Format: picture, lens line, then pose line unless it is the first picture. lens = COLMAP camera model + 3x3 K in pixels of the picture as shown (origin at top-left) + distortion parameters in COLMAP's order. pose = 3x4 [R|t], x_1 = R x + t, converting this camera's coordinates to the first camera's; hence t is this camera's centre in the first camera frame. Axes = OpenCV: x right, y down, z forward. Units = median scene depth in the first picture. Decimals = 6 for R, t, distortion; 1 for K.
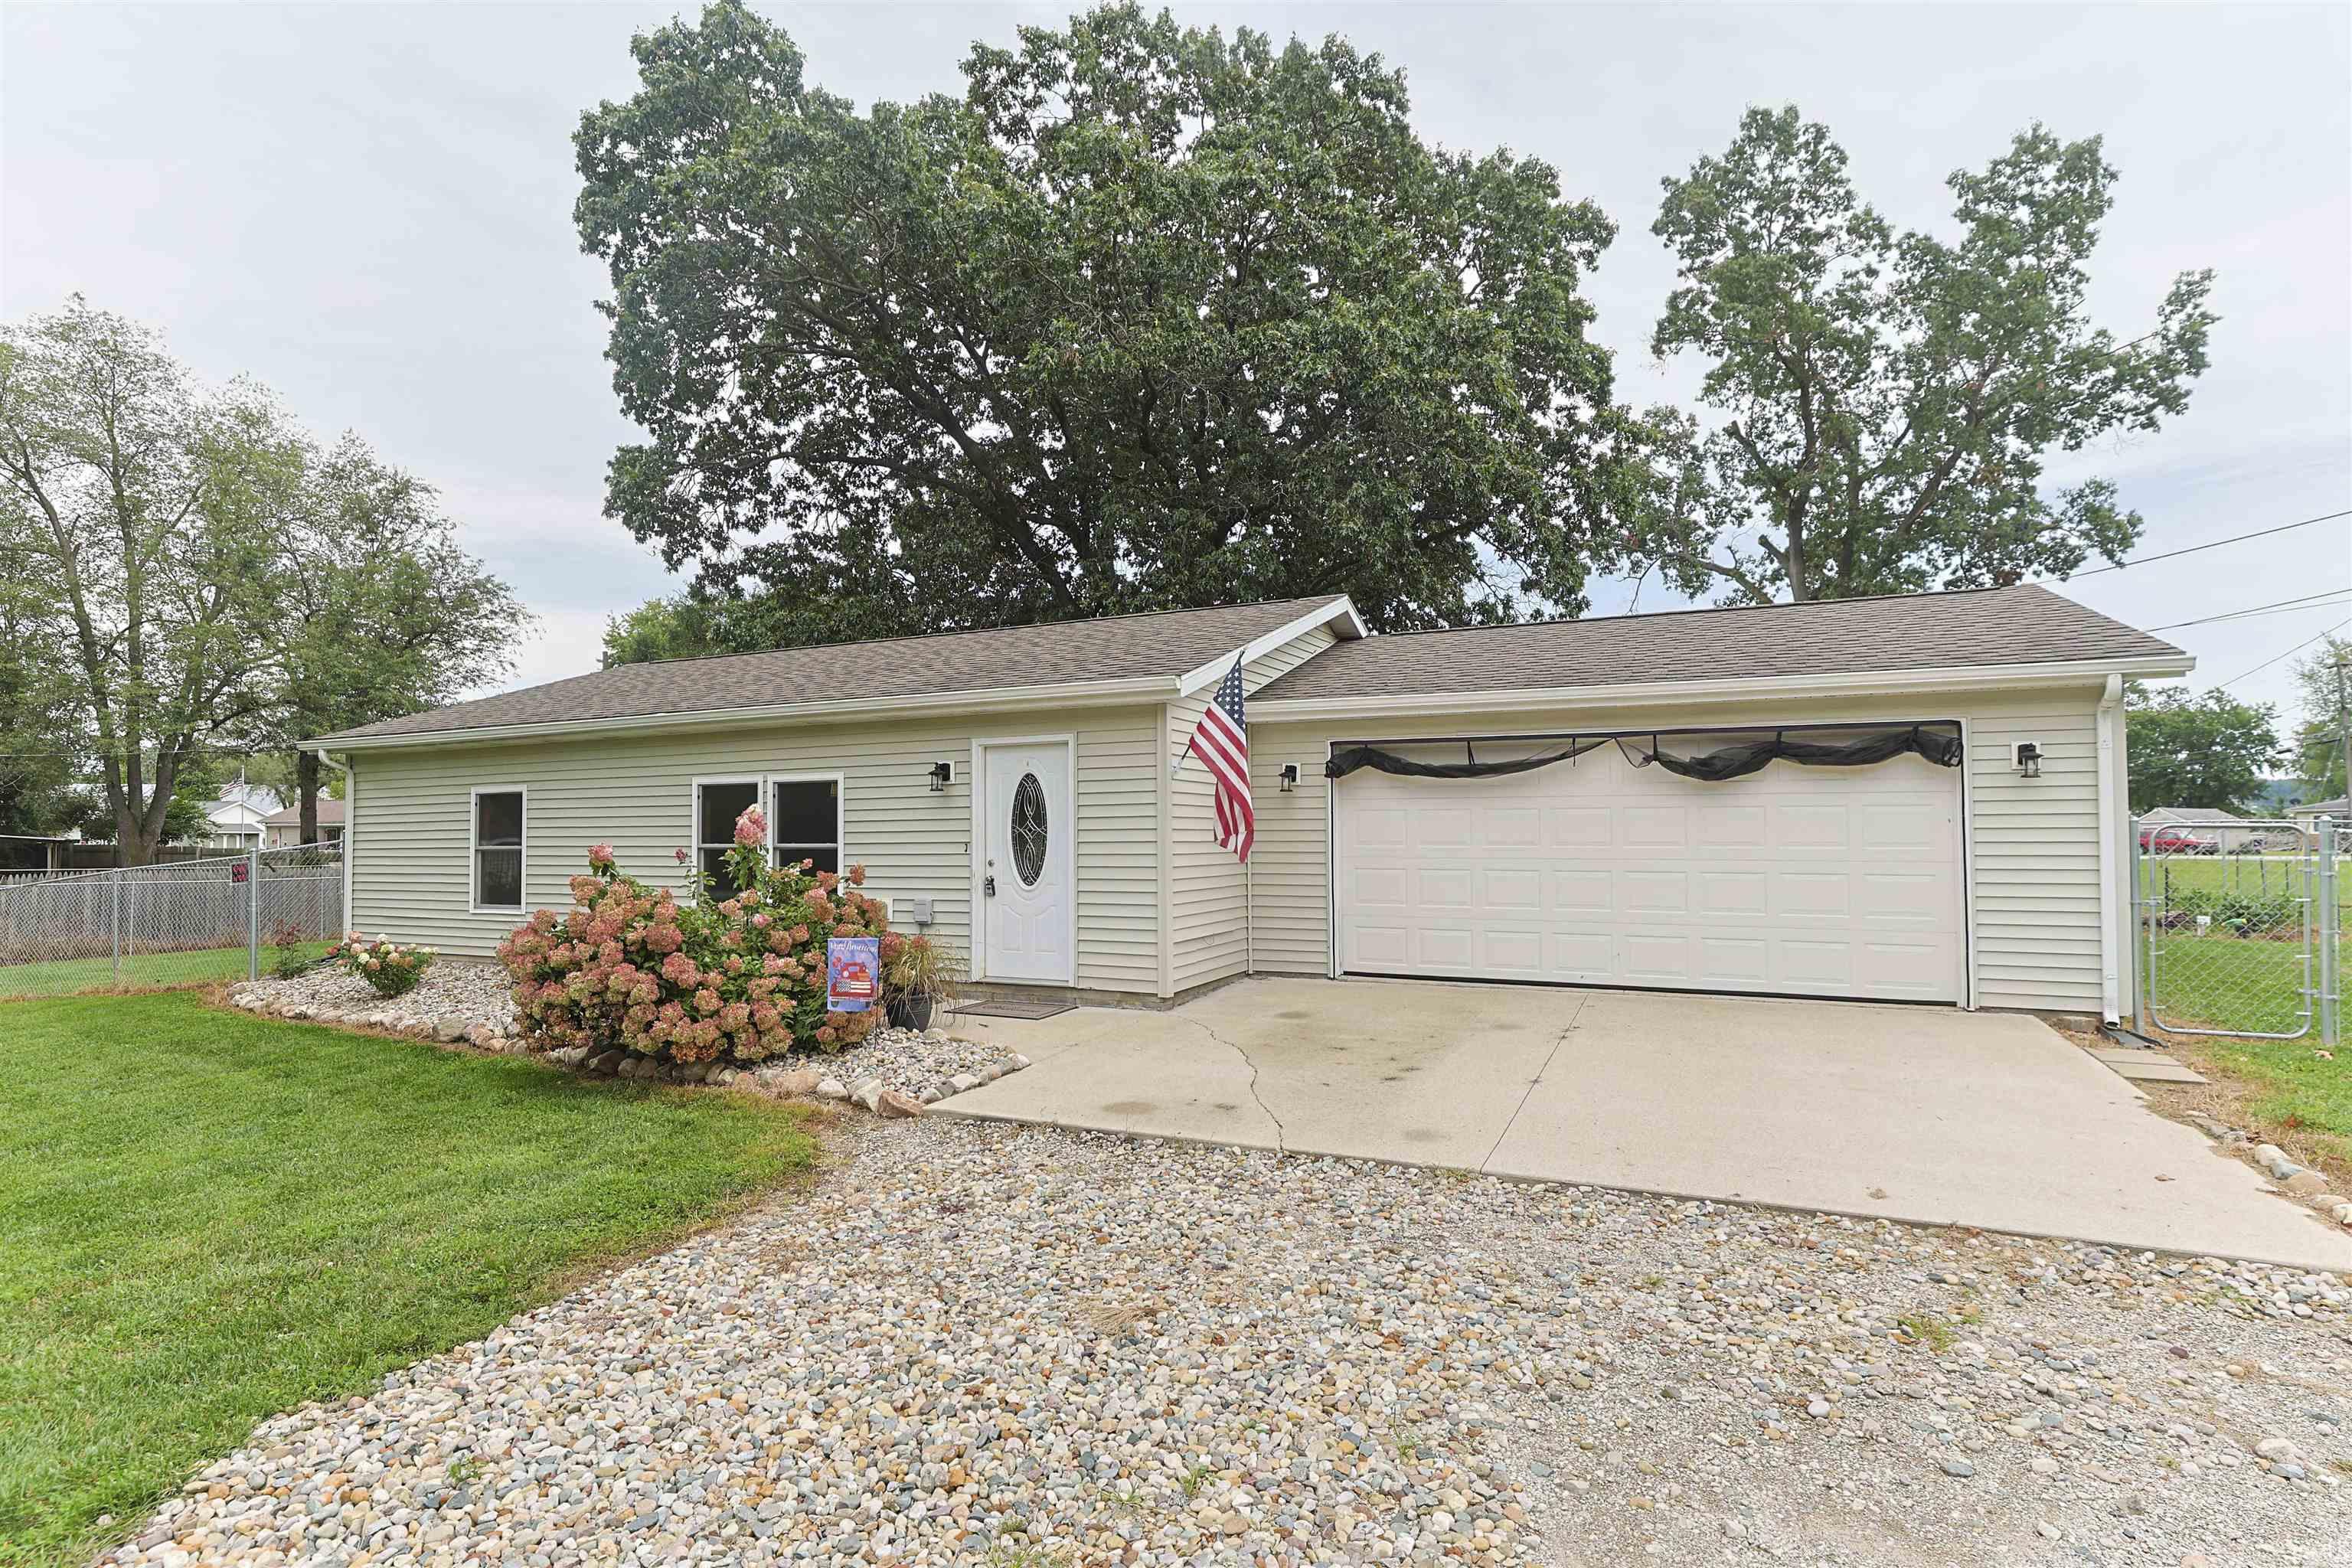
lens RADIAL K [[1142.2, 0, 1185.8], [0, 1142.2, 814.5], [0, 0, 1]] dist [-0.001435, -0.000597]
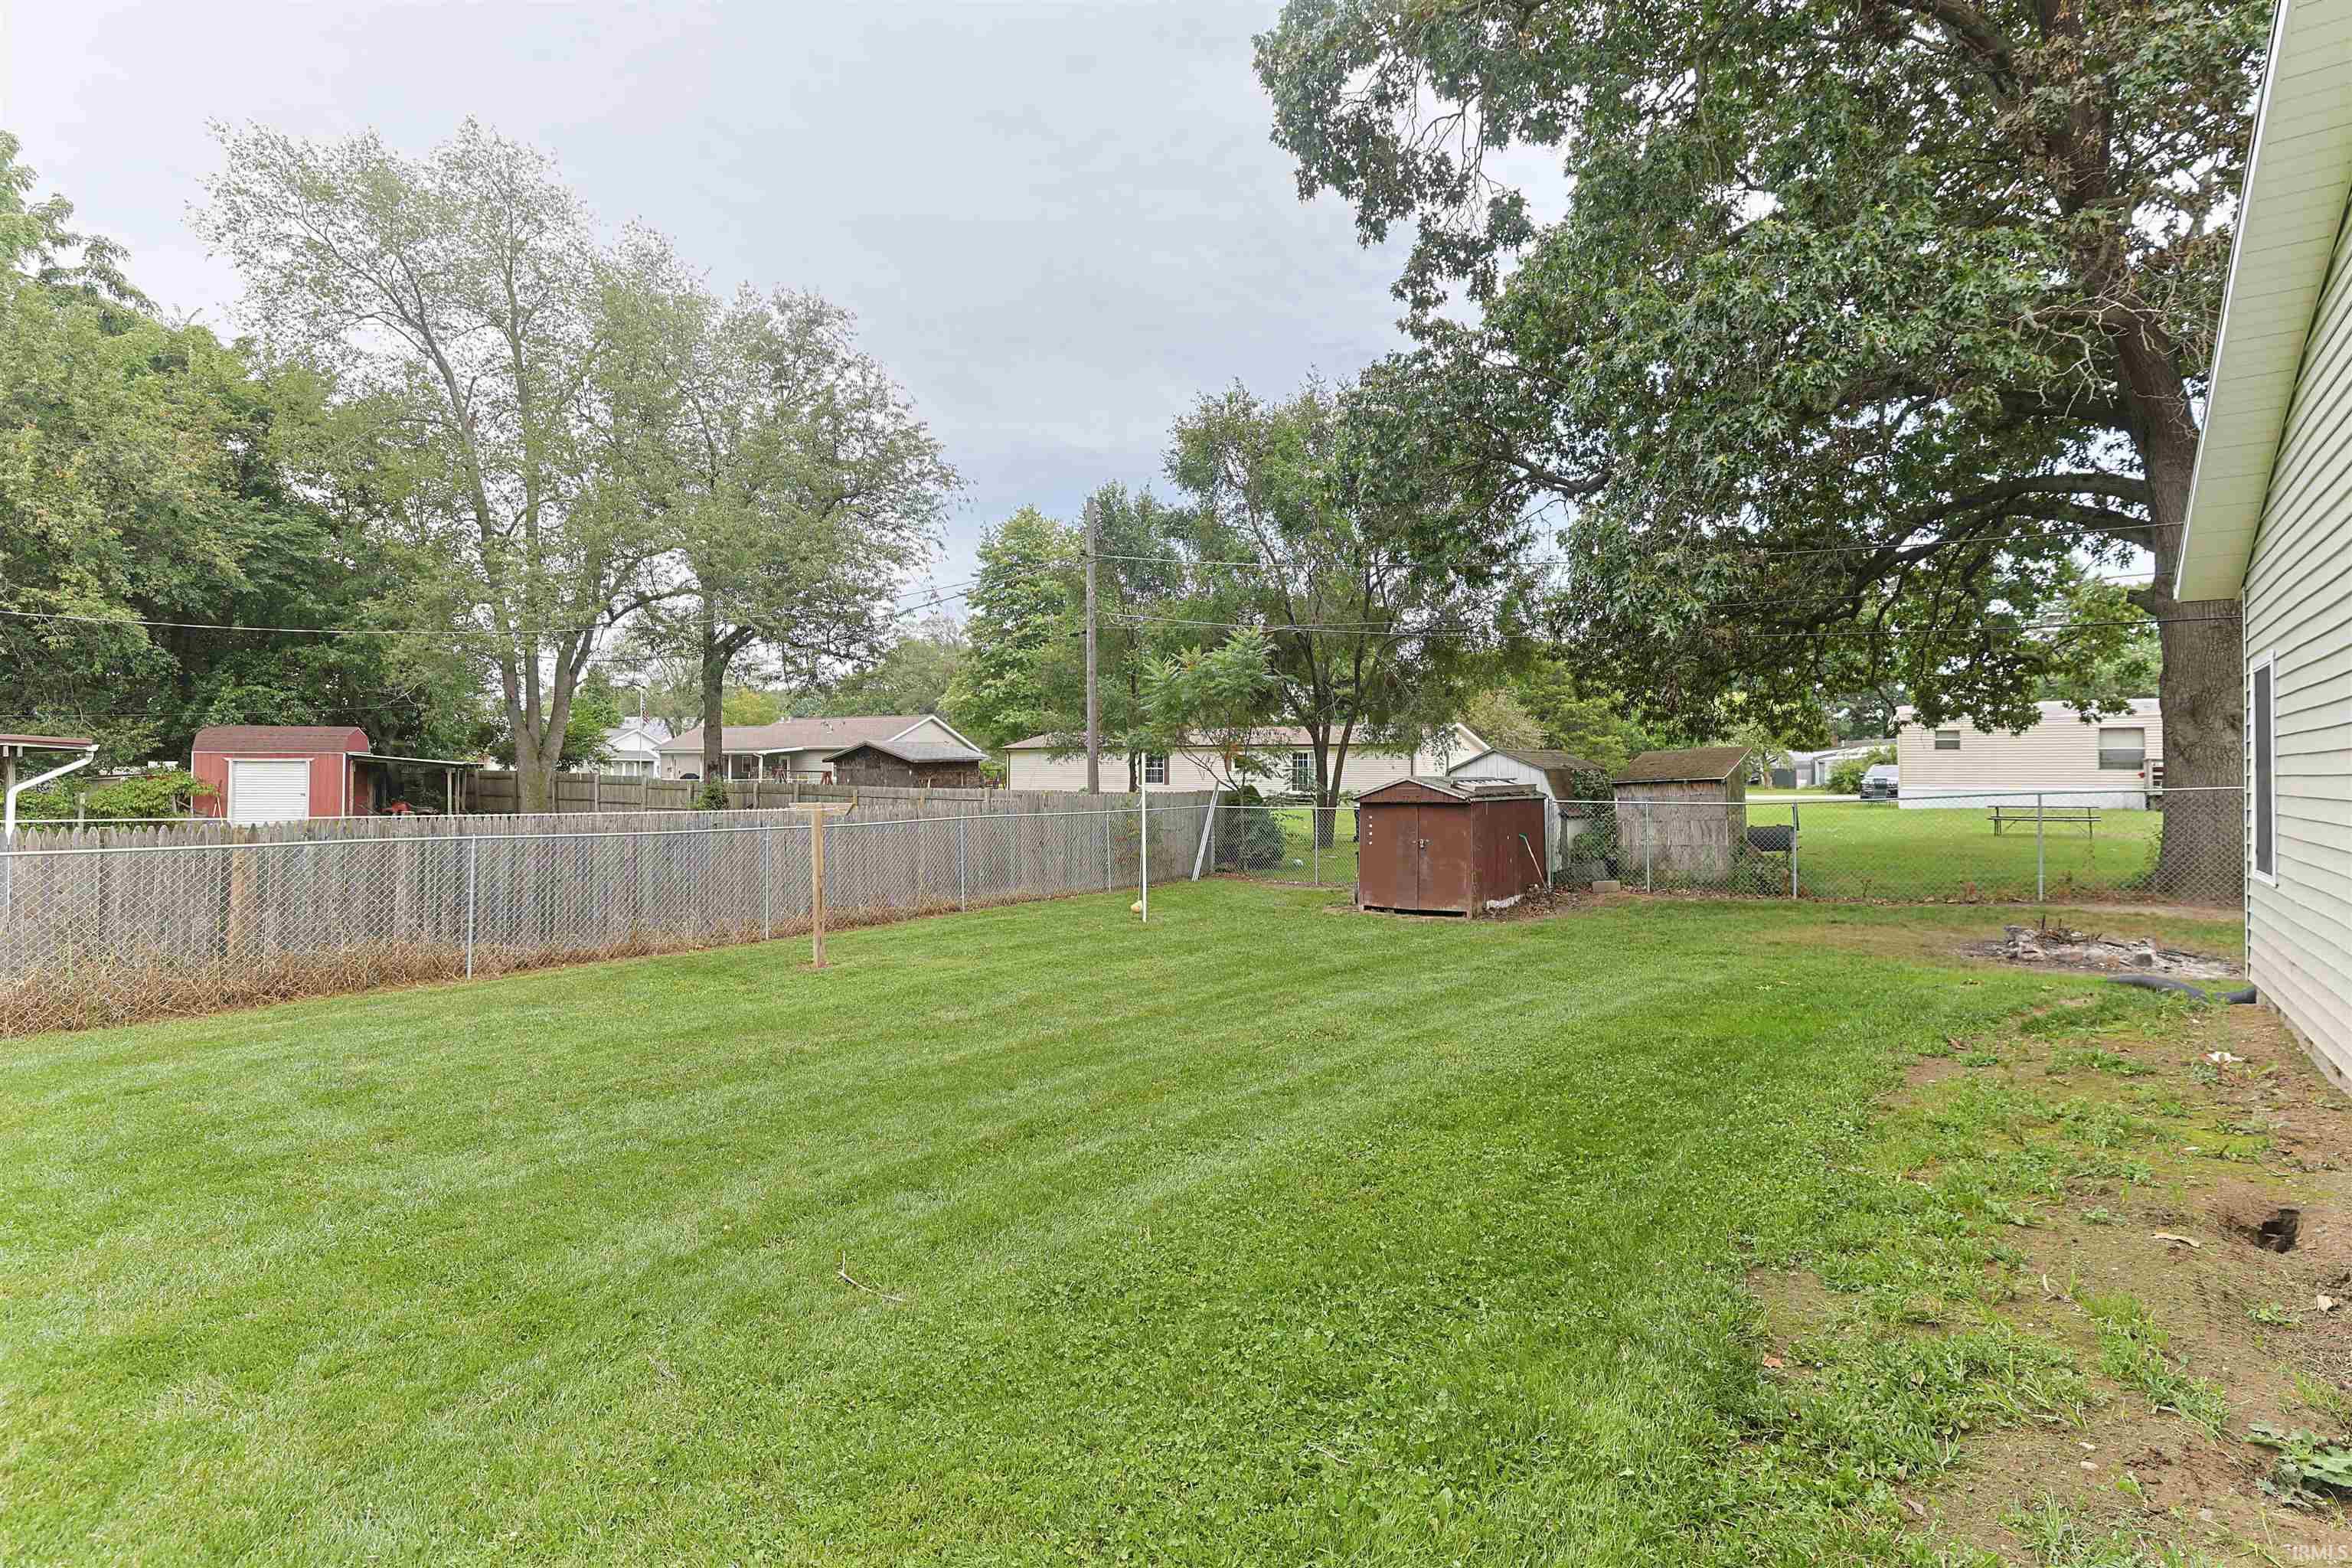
lens RADIAL K [[1126.9, 0, 1163.5], [0, 1126.9, 787.4], [0, 0, 1]] dist [-0.015984, 0.013285]
pose [[0.967890, 0.018275, -0.250708, -0.255618], [-0.010950, 0.999472, 0.030583, 0.008439], [0.251135, -0.026856, 0.967580, 0.305454]]
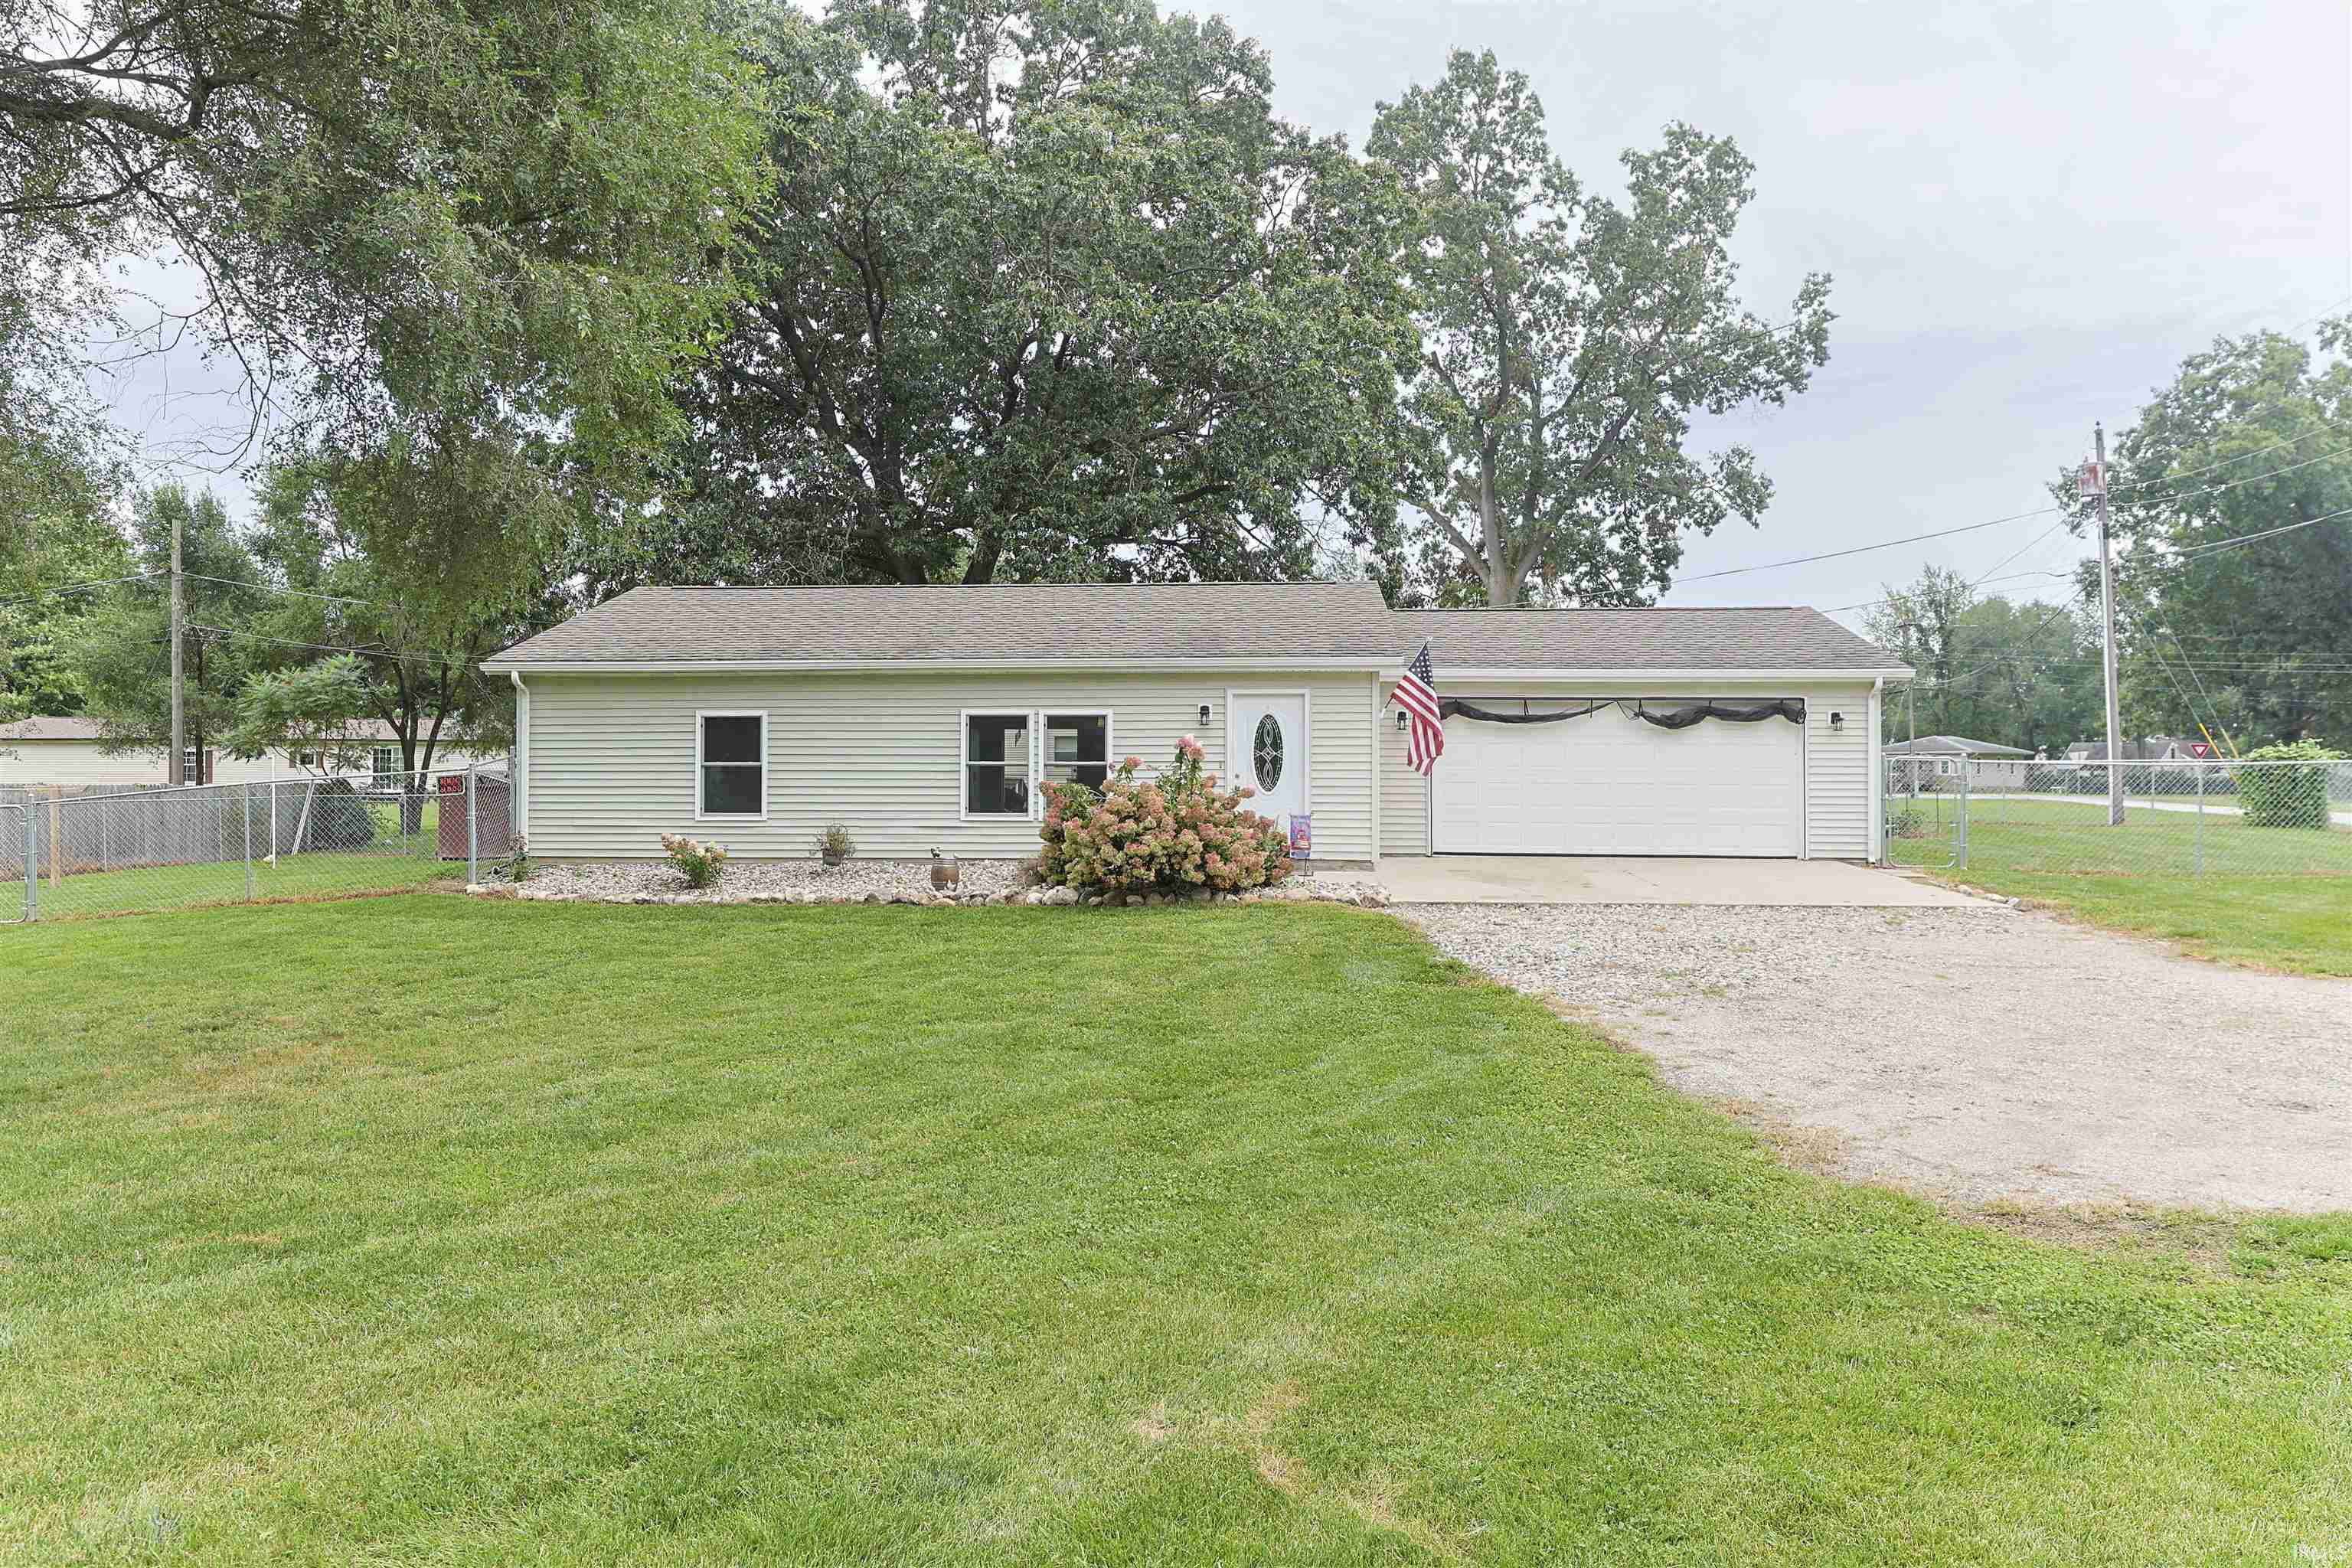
lens RADIAL K [[1532.2, 0, 1169.8], [0, 1532.2, 721.3], [0, 0, 1]] dist [0.000072, -0.000393]
pose [[0.939478, 0.021020, 0.341964, -0.204439], [-0.014050, 0.999640, -0.022847, 0.004265], [-0.342321, 0.016659, 0.939435, -0.173683]]
